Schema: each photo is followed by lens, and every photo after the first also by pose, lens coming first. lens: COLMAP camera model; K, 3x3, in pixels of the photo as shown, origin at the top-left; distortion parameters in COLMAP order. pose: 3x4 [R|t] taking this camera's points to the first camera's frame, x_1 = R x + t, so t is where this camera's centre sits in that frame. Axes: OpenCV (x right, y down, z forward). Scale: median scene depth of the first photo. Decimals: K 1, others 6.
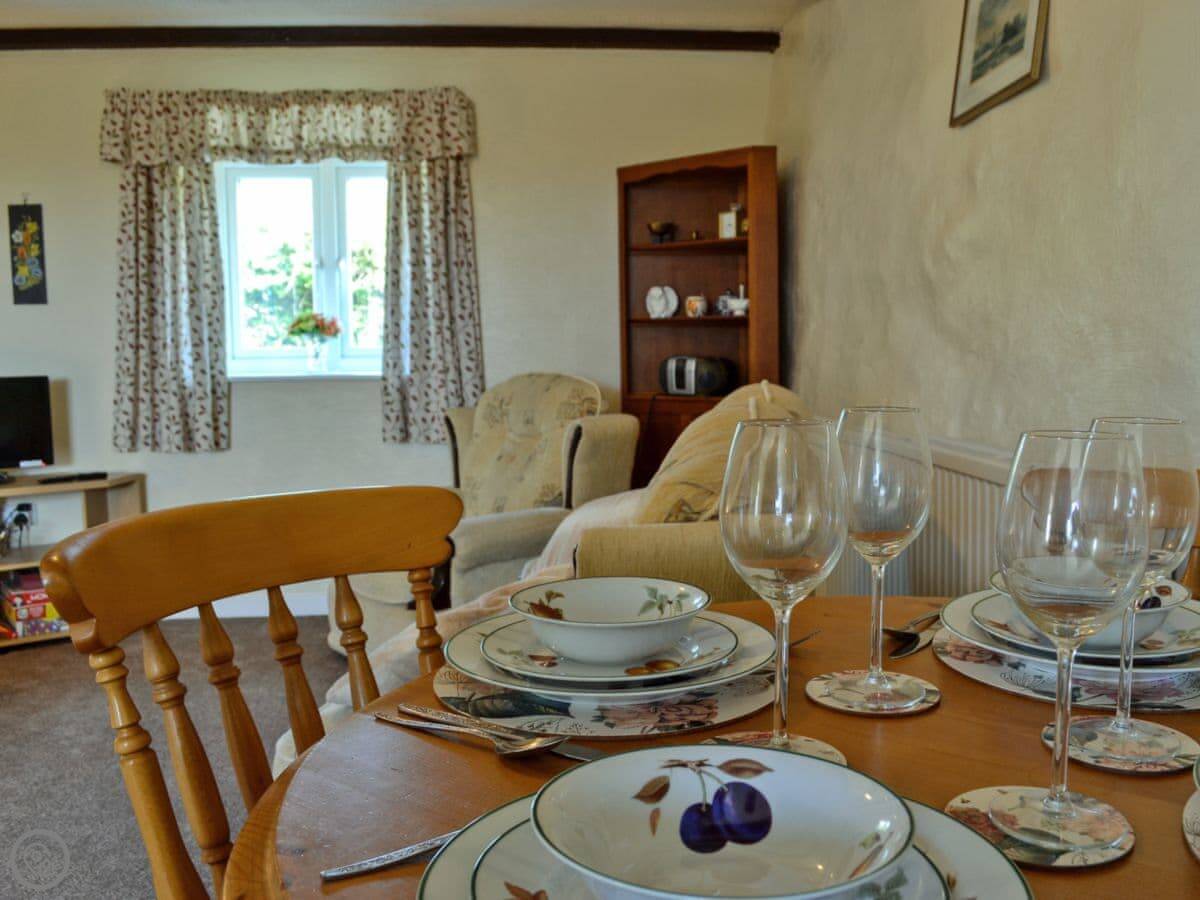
lens RADIAL K [[1071.6, 0, 653.6], [0, 1071.6, 455.7], [0, 0, 1]] dist [-0.082575, 0.012165]
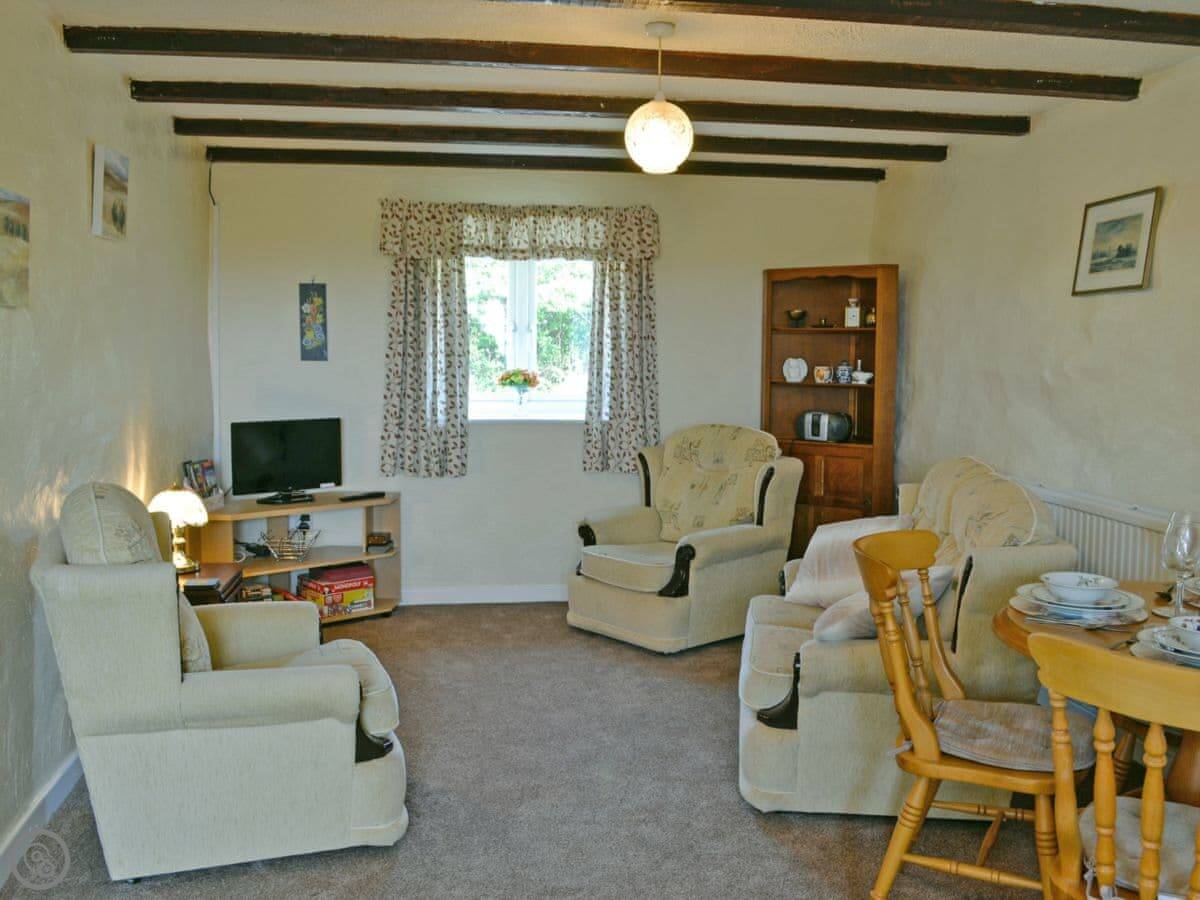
lens RADIAL K [[1119.5, 0, 571.6], [0, 1119.5, 453.4], [0, 0, 1]] dist [-0.090484, 0.016574]
pose [[0.999211, 0.015324, 0.036639, -0.333783], [-0.015450, 0.999876, 0.003139, -0.040242], [-0.036586, -0.003702, 0.999324, -0.398943]]
